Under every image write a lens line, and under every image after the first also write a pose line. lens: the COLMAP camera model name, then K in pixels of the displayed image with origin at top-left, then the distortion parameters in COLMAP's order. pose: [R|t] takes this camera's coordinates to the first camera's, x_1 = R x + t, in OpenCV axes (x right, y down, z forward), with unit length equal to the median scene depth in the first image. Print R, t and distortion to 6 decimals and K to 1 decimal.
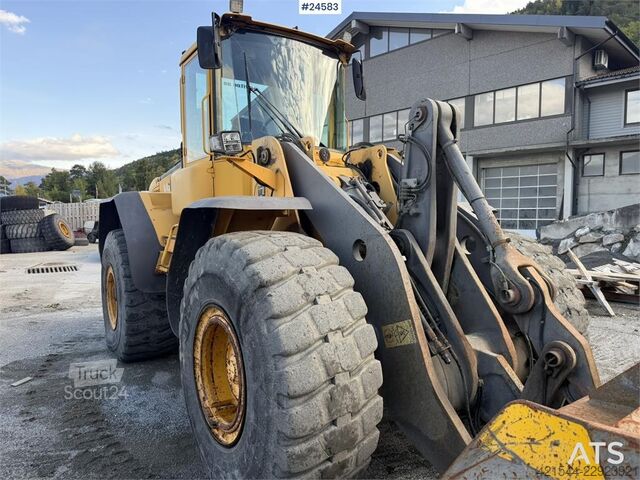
lens RADIAL K [[451.2, 0, 317.7], [0, 451.2, 241.8], [0, 0, 1]] dist [0.034249, -0.046934]
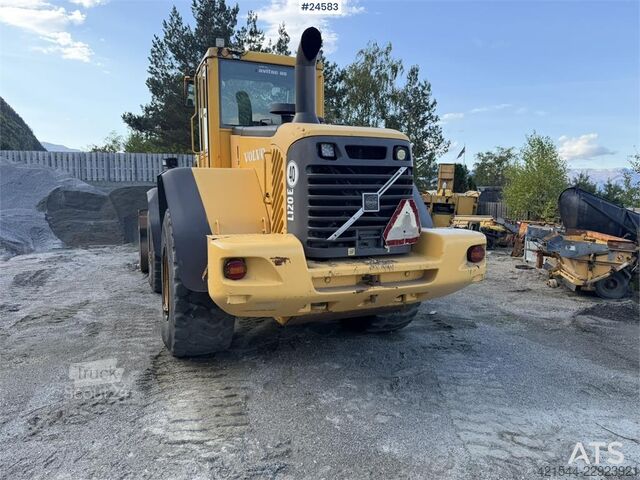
lens RADIAL K [[451.2, 0, 324.9], [0, 451.2, 239.2], [0, 0, 1]] dist [0.034249, -0.046934]
pose [[-0.983482, -0.017514, 0.180155, -0.580088], [0.009850, 0.988654, 0.149884, -0.134954], [-0.180736, 0.149183, -0.972152, 2.431314]]
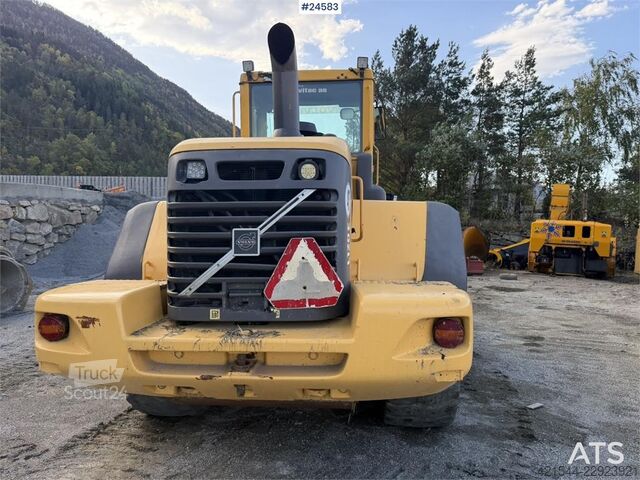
lens RADIAL K [[451.2, 0, 326.0], [0, 451.2, 239.6], [0, 0, 1]] dist [0.034249, -0.046934]
pose [[-0.787877, -0.010455, 0.615743, -0.901452], [0.035635, 0.997407, 0.062532, -0.113793], [-0.614800, 0.071209, -0.785462, 2.016807]]
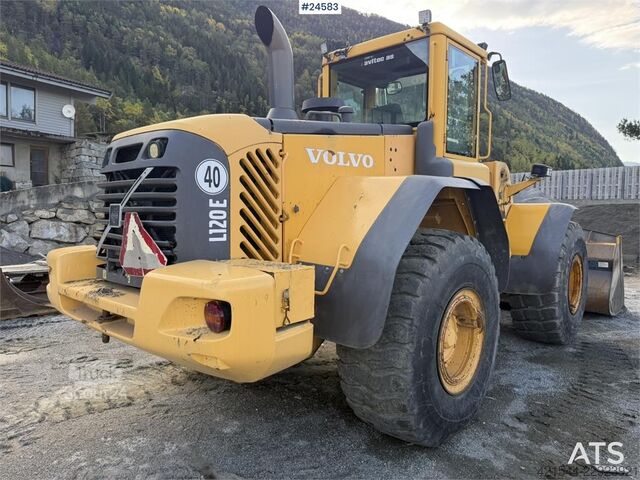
lens RADIAL K [[451.2, 0, 325.8], [0, 451.2, 236.4], [0, 0, 1]] dist [0.034249, -0.046934]
pose [[-0.253656, -0.055584, 0.965696, -1.172009], [0.040971, 0.996834, 0.068138, -0.084331], [-0.966426, 0.056850, -0.250576, 1.558030]]
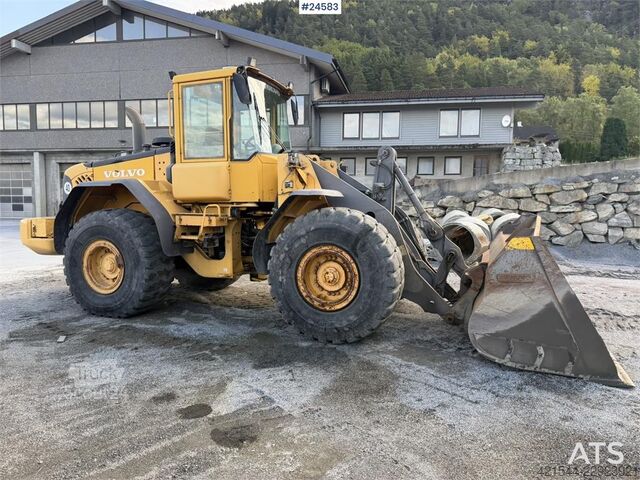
lens RADIAL K [[451.2, 0, 323.6], [0, 451.2, 243.6], [0, 0, 1]] dist [0.034249, -0.046934]
pose [[0.812243, -0.040554, 0.581907, -0.786063], [0.023463, 0.999044, 0.036874, 0.036219], [-0.582846, -0.016297, 0.812419, -0.344797]]
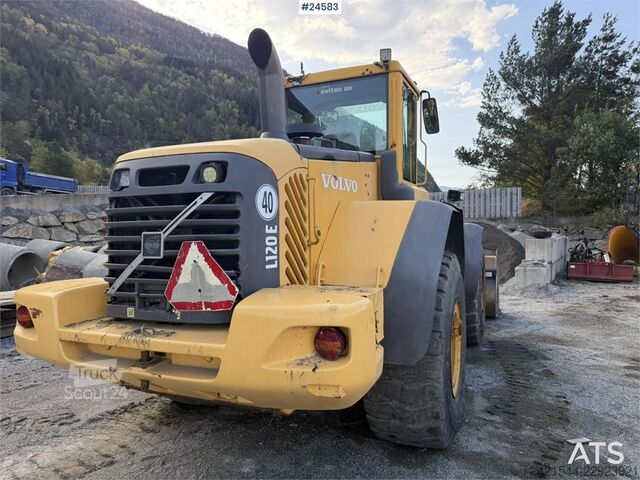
lens RADIAL K [[451.2, 0, 327.4], [0, 451.2, 240.9], [0, 0, 1]] dist [0.034249, -0.046934]
pose [[-0.554258, -0.009840, 0.832287, -1.079640], [0.054601, 0.997346, 0.048153, -0.101729], [-0.830552, 0.072133, -0.552250, 1.800061]]
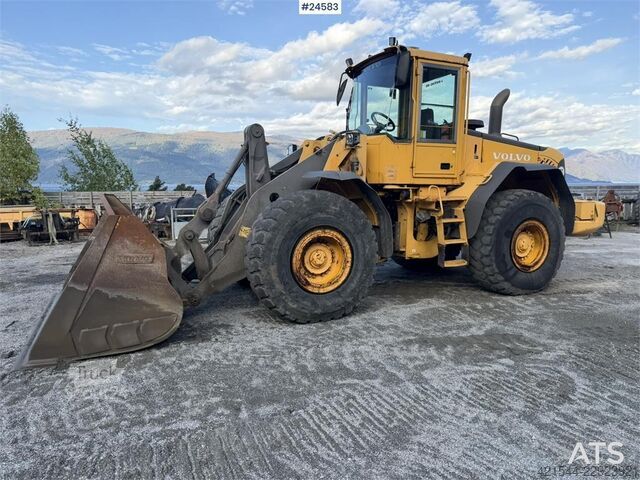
lens RADIAL K [[451.2, 0, 320.1], [0, 451.2, 242.9], [0, 0, 1]] dist [0.034249, -0.046934]
pose [[-0.158694, 0.130355, -0.978685, 1.468032], [-0.057868, 0.988314, 0.141021, -0.056808], [0.985631, 0.079013, -0.149296, 1.058542]]
